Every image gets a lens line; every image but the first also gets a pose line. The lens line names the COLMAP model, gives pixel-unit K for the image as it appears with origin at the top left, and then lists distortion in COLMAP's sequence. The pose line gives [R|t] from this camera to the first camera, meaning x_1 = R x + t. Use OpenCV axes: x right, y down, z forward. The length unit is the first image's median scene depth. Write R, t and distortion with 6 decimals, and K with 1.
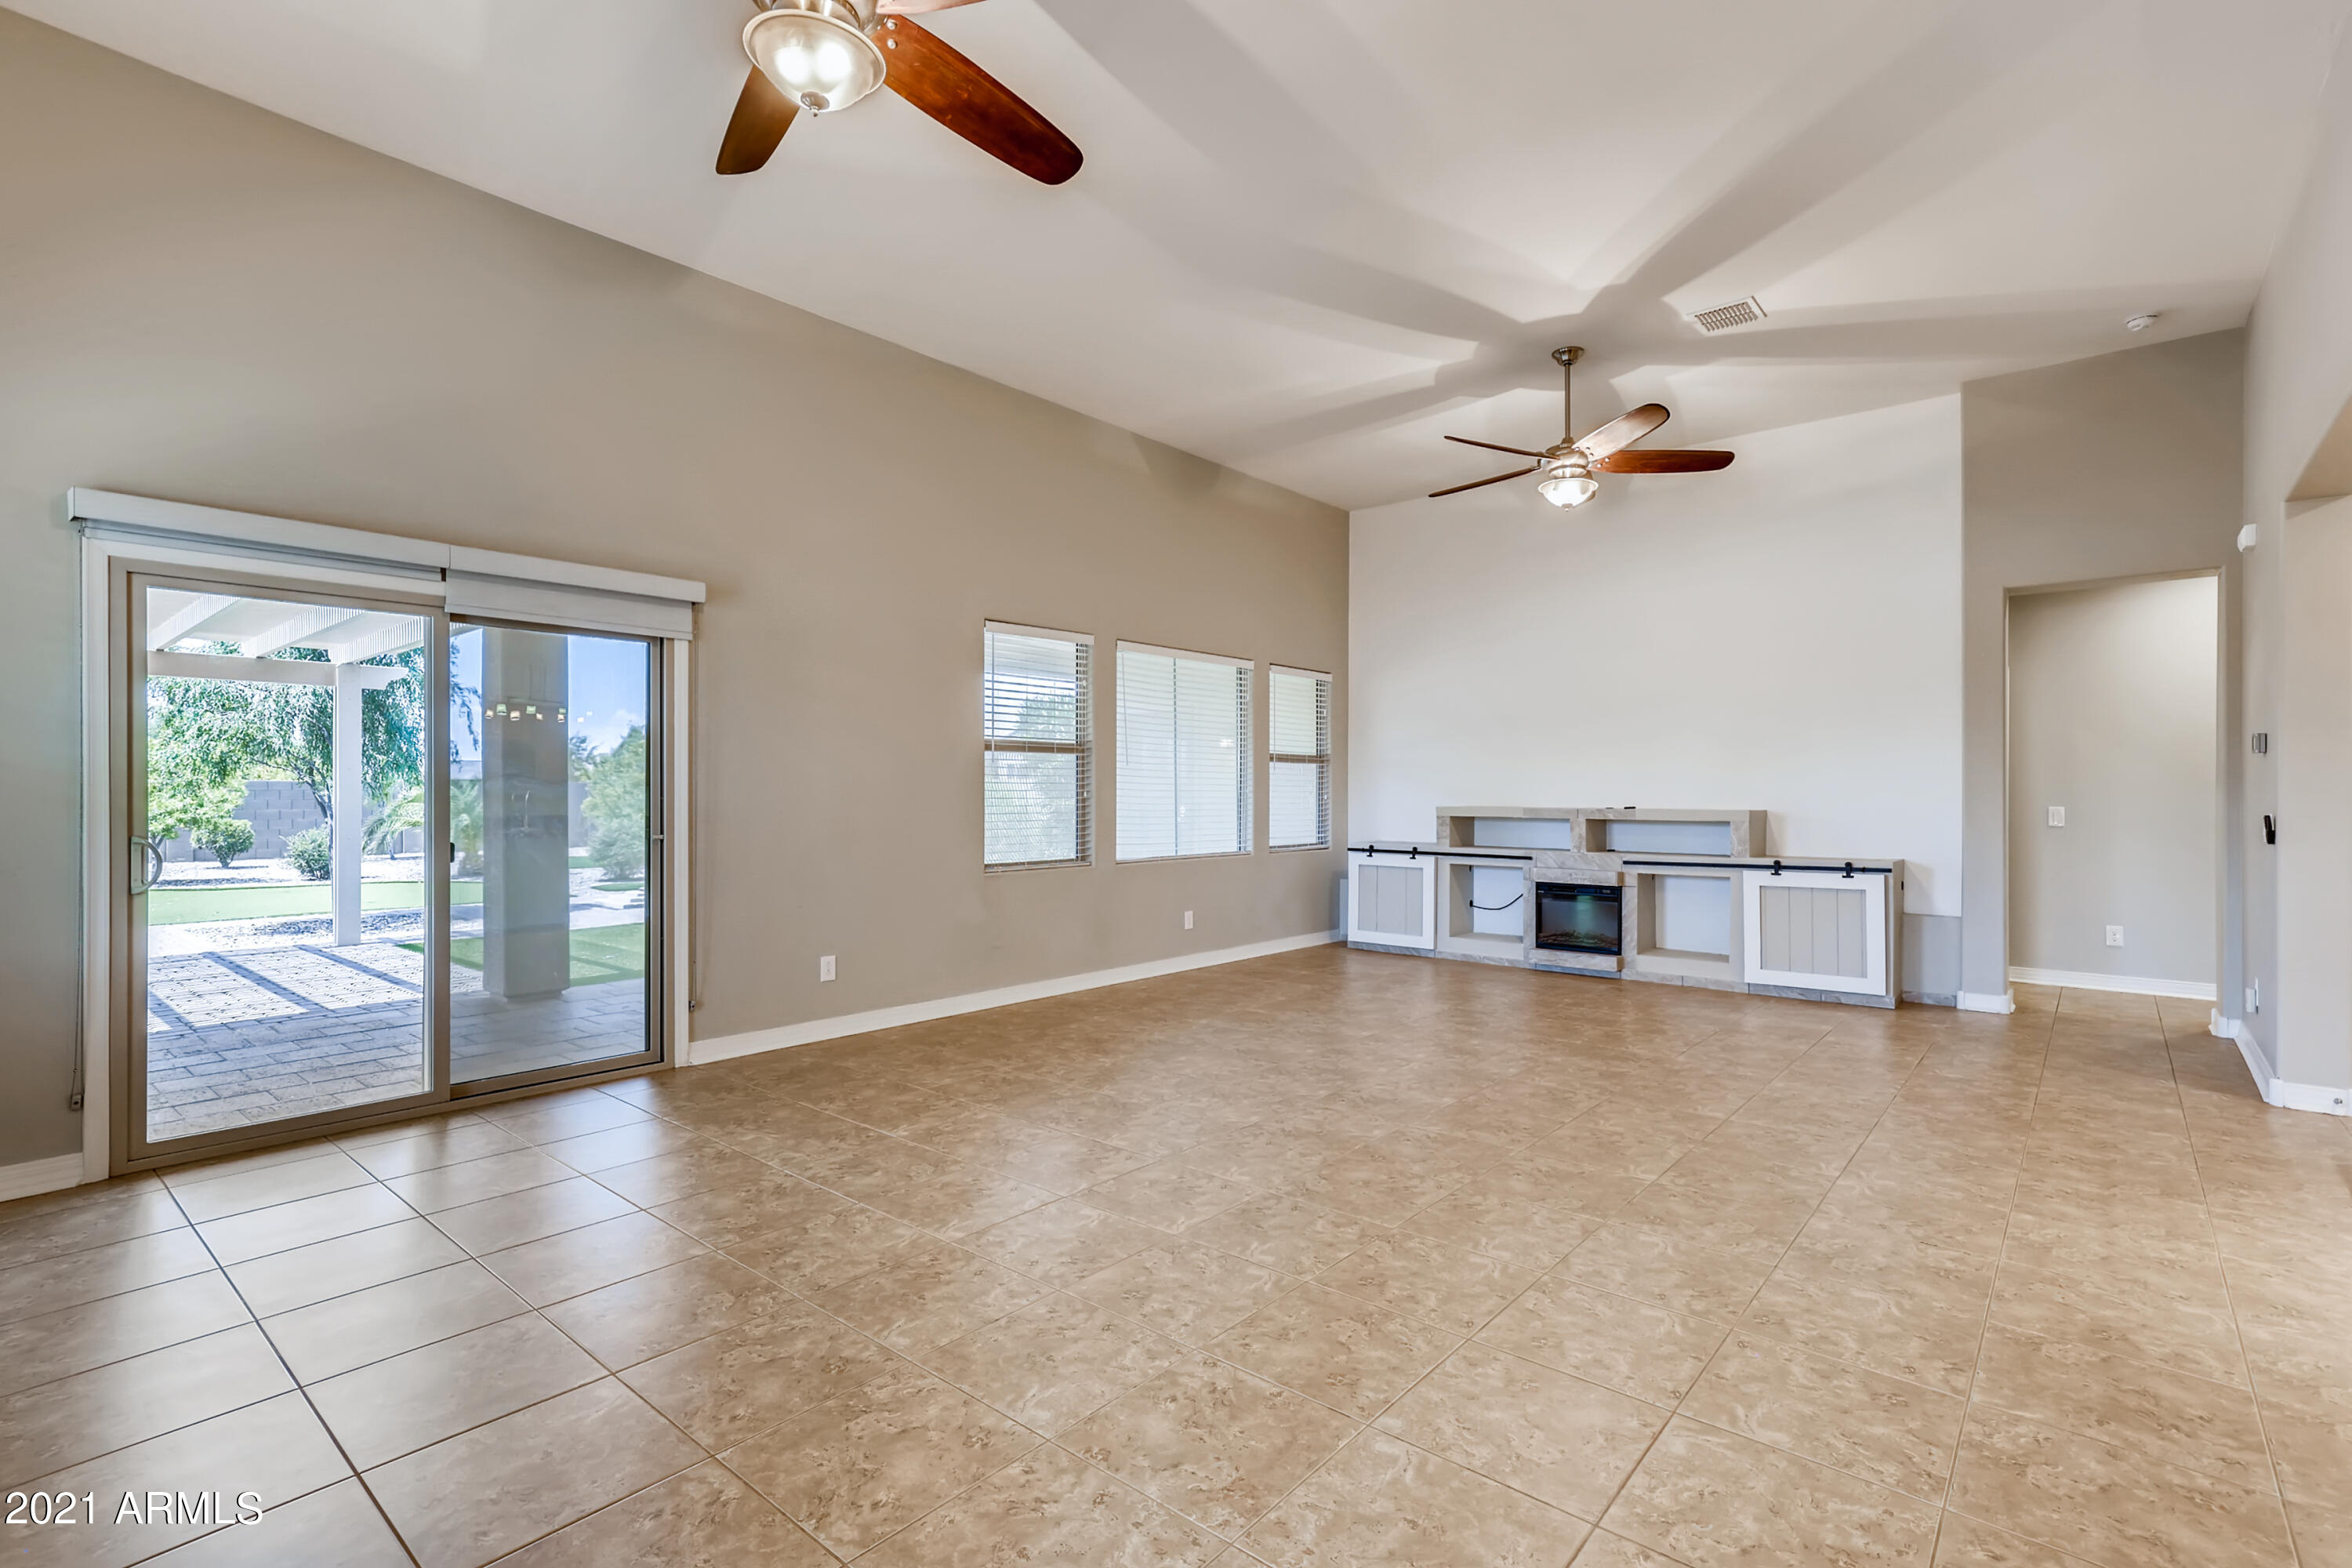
lens RADIAL K [[1083.6, 0, 1177.4], [0, 1083.6, 788.5], [0, 0, 1]] dist [0.000370, 0.004720]
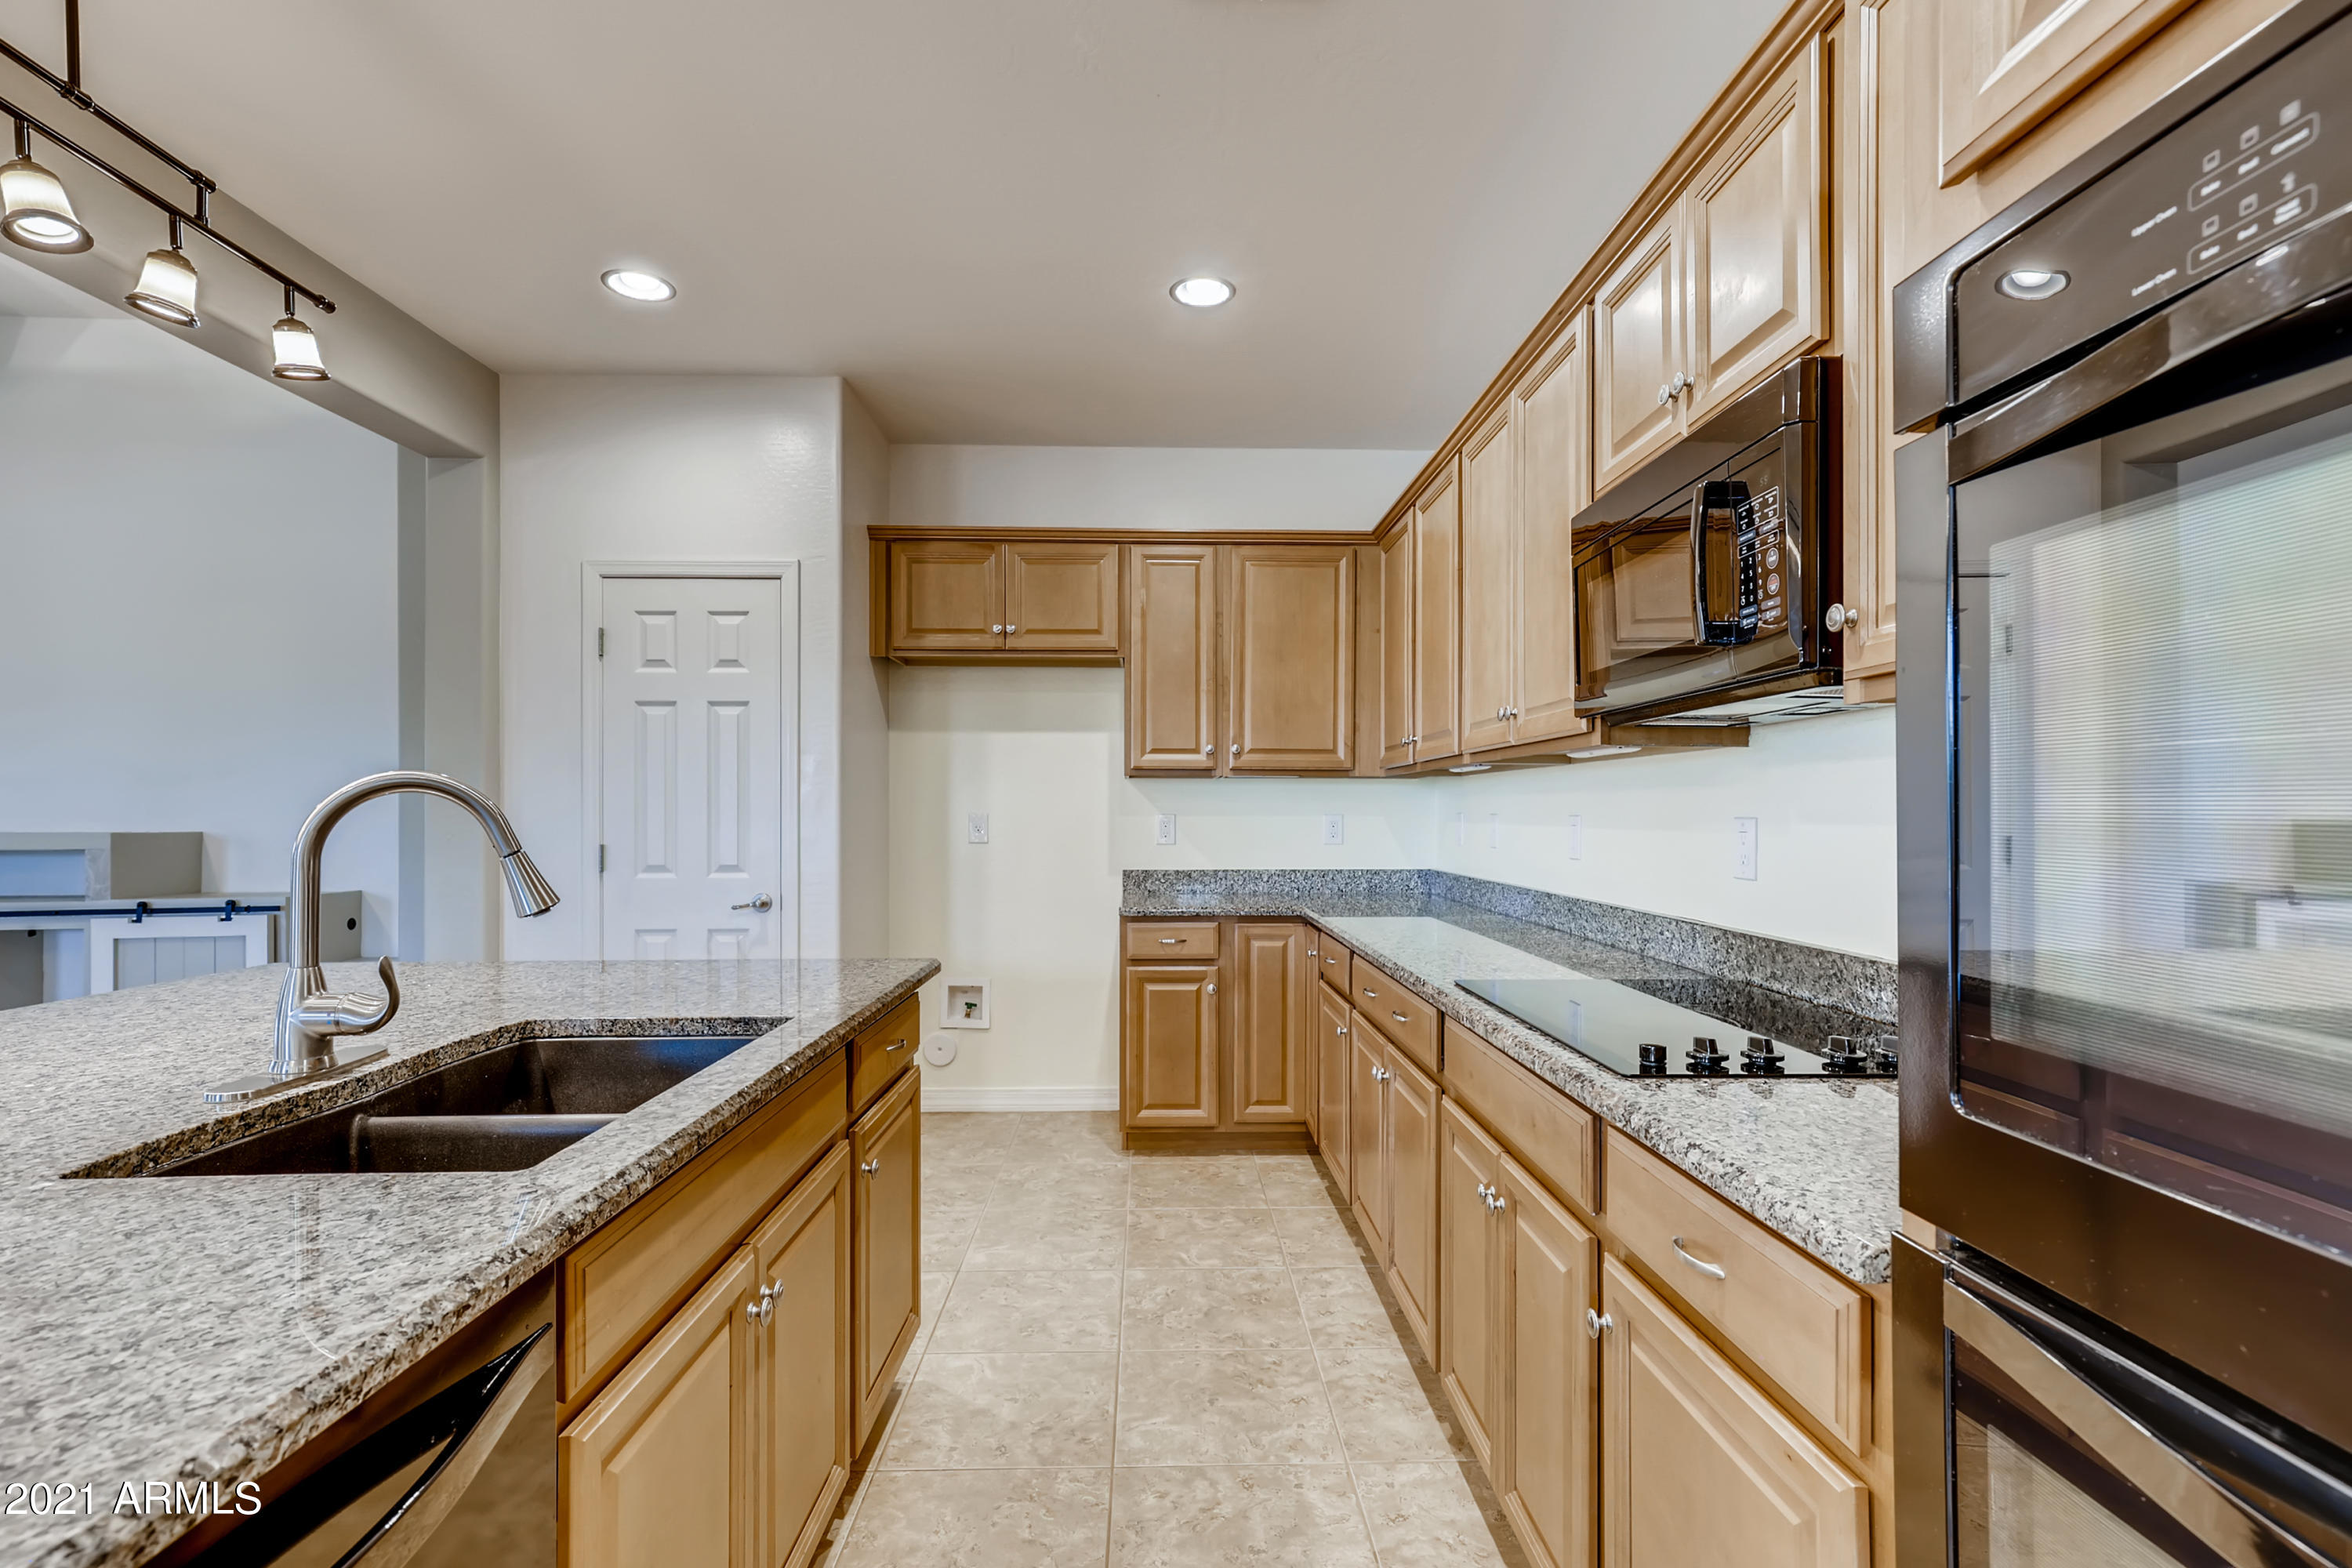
lens RADIAL K [[1083.6, 0, 1187.5], [0, 1083.6, 804.2], [0, 0, 1]] dist [0.000370, 0.004720]
pose [[0.738593, -0.001970, 0.674149, 0.539567], [0.002783, 0.999996, -0.000126, 0.002815], [-0.674146, 0.001969, 0.738595, -0.006660]]
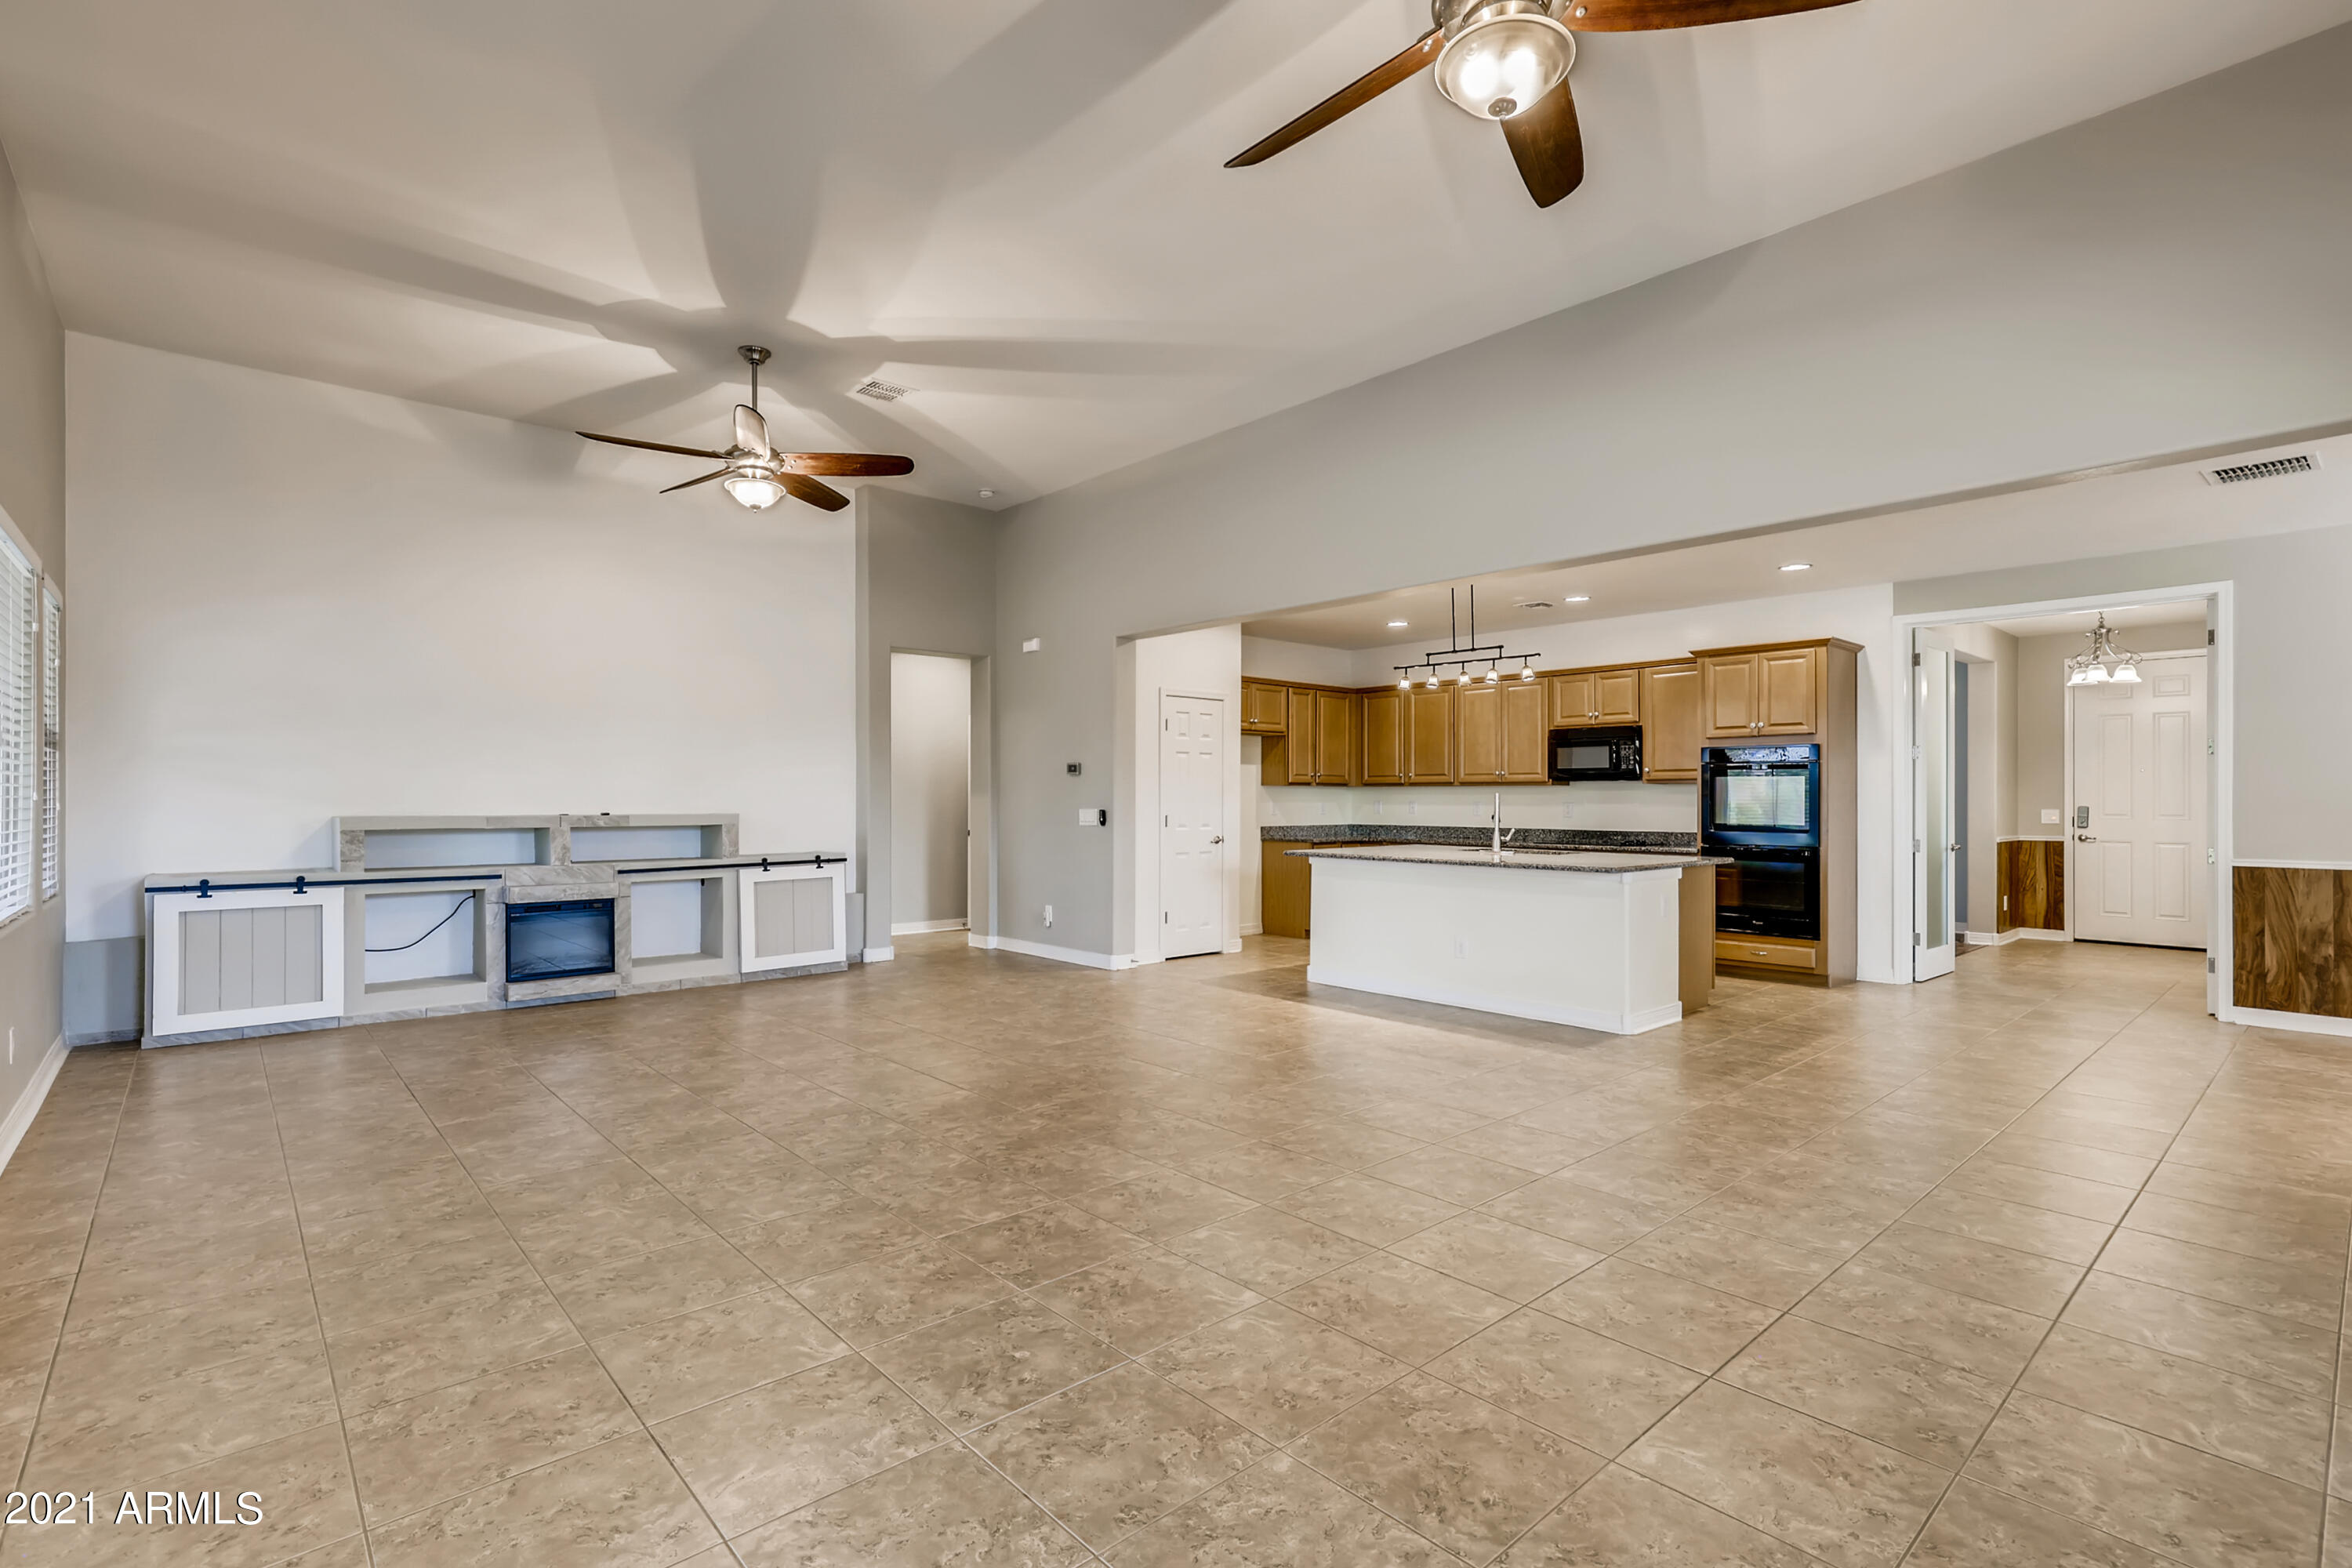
lens RADIAL K [[1083.6, 0, 1185.6], [0, 1083.6, 792.2], [0, 0, 1]] dist [0.000370, 0.004720]
pose [[0.133990, 0.002706, 0.990979, -0.461764], [-0.001997, 0.999995, -0.002461, -0.000112], [-0.990981, -0.001649, 0.133995, 0.392795]]
